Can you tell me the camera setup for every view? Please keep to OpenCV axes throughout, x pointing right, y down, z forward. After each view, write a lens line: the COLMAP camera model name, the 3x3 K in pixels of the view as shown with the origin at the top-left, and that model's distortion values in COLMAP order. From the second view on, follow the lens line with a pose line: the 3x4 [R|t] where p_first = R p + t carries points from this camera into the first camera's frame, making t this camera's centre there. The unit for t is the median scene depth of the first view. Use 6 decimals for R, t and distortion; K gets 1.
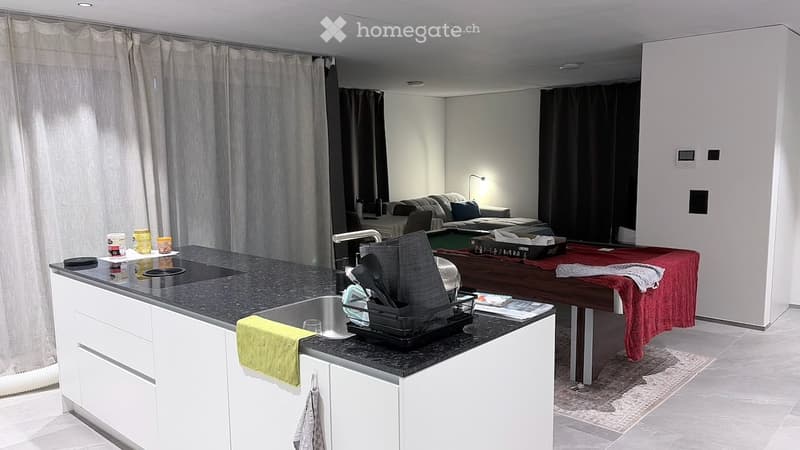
lens RADIAL K [[604.0, 0, 400.0], [0, 604.0, 225.0], [0, 0, 1]] dist [0.031041, -0.007523]
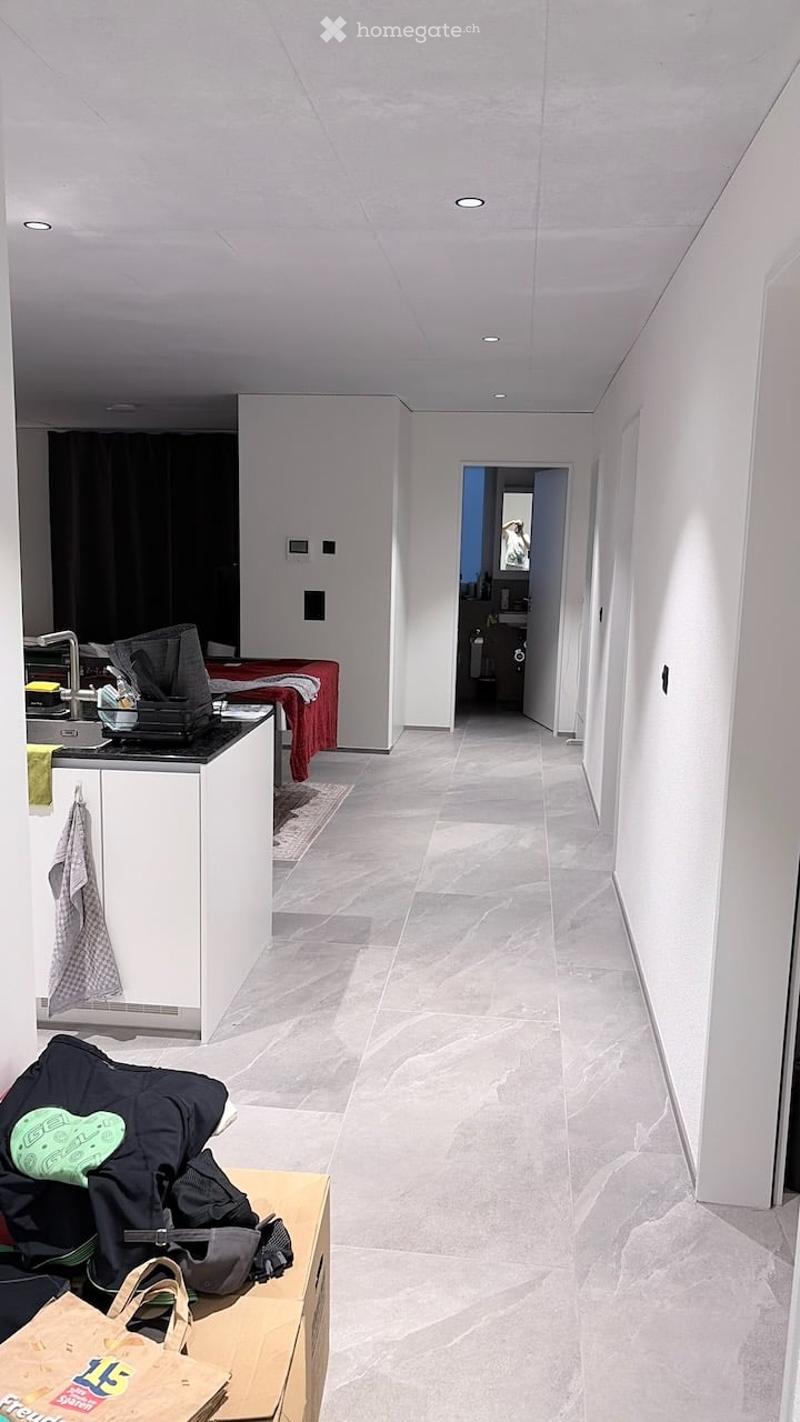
lens RADIAL K [[1073.5, 0, 400.0], [0, 1073.5, 711.0], [0, 0, 1]] dist [0.031041, -0.007523]
pose [[0.807018, -0.062171, 0.587245, -0.371094], [0.033704, 0.997671, 0.059305, 0.029902], [-0.589564, -0.028068, 0.807234, -0.311309]]
